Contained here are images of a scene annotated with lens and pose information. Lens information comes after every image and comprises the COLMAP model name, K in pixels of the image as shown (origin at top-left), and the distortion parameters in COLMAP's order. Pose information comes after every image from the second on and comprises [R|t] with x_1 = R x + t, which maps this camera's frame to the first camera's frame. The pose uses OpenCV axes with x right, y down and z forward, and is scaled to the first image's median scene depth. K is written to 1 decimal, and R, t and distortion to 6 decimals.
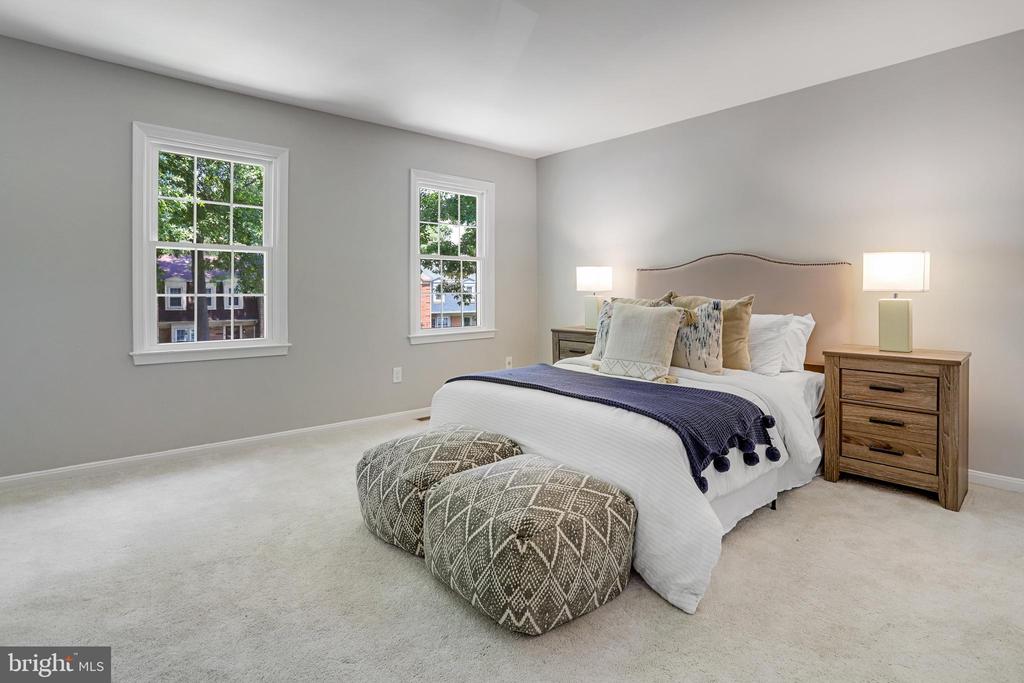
lens RADIAL K [[509.6, 0, 512.4], [0, 509.6, 330.5], [0, 0, 1]] dist [-0.049512, 0.028026]
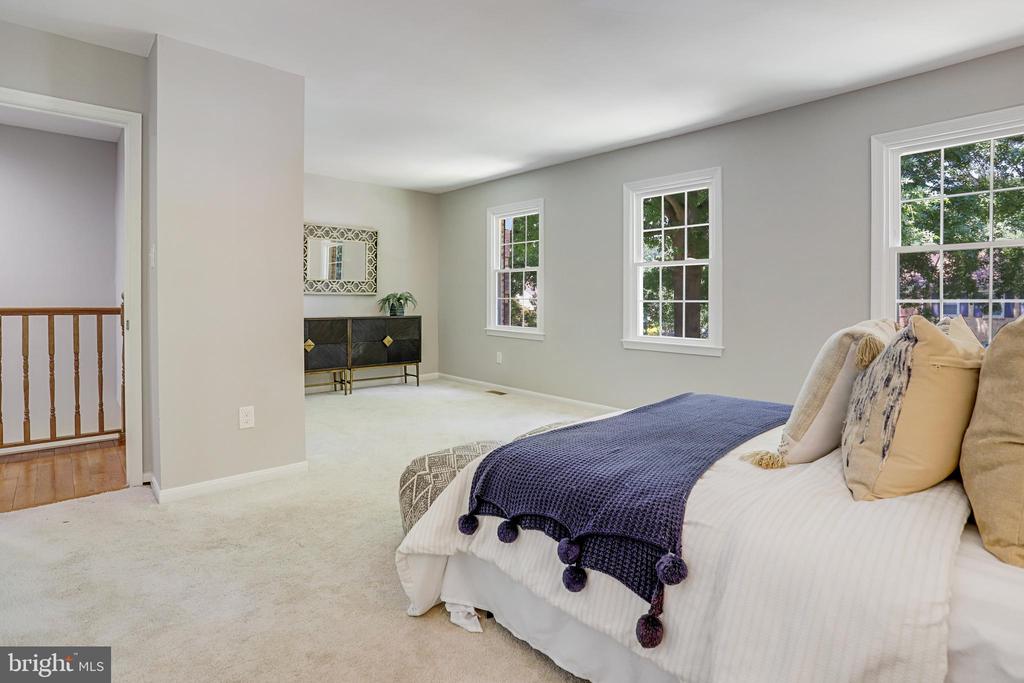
lens RADIAL K [[509.6, 0, 512.4], [0, 509.6, 330.5], [0, 0, 1]] dist [-0.049512, 0.028026]
pose [[0.028522, 0.064138, -0.997533, 0.653931], [-0.078865, 0.994973, 0.061719, -0.041829], [0.996477, 0.076910, 0.033436, 0.552932]]
